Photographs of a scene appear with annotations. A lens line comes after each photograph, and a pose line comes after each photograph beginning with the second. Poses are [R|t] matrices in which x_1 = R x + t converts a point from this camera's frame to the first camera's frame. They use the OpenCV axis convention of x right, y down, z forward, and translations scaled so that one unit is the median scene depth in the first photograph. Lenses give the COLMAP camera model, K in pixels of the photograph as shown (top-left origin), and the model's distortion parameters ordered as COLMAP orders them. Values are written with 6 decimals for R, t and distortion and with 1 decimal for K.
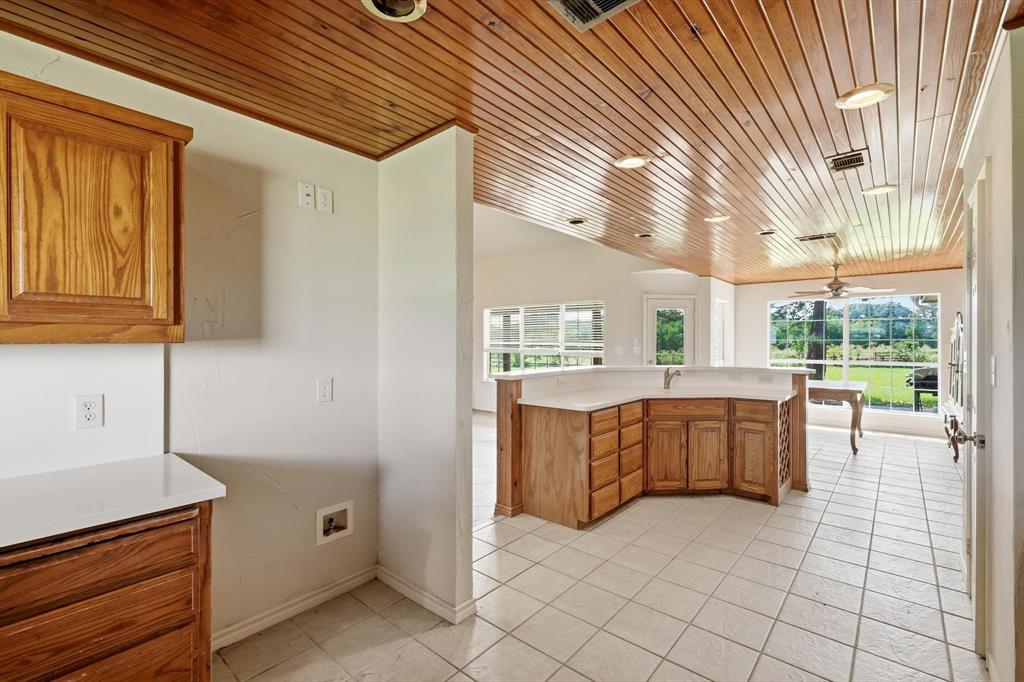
lens RADIAL K [[449.1, 0, 513.7], [0, 449.1, 336.0], [0, 0, 1]] dist [-0.000228, 0.000209]
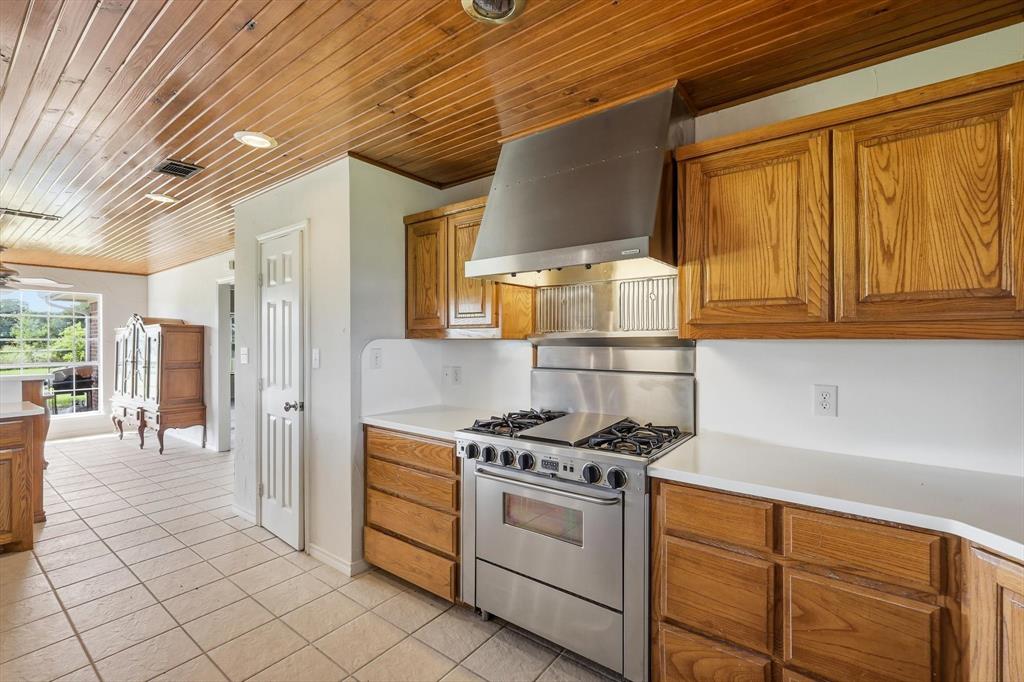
lens RADIAL K [[449.1, 0, 512.2], [0, 449.1, 344.5], [0, 0, 1]] dist [-0.000228, 0.000209]
pose [[-0.068025, -0.010904, 0.997624, -0.199067], [-0.009182, 0.999905, 0.010303, 0.002385], [-0.997641, -0.008459, -0.068119, 0.165365]]
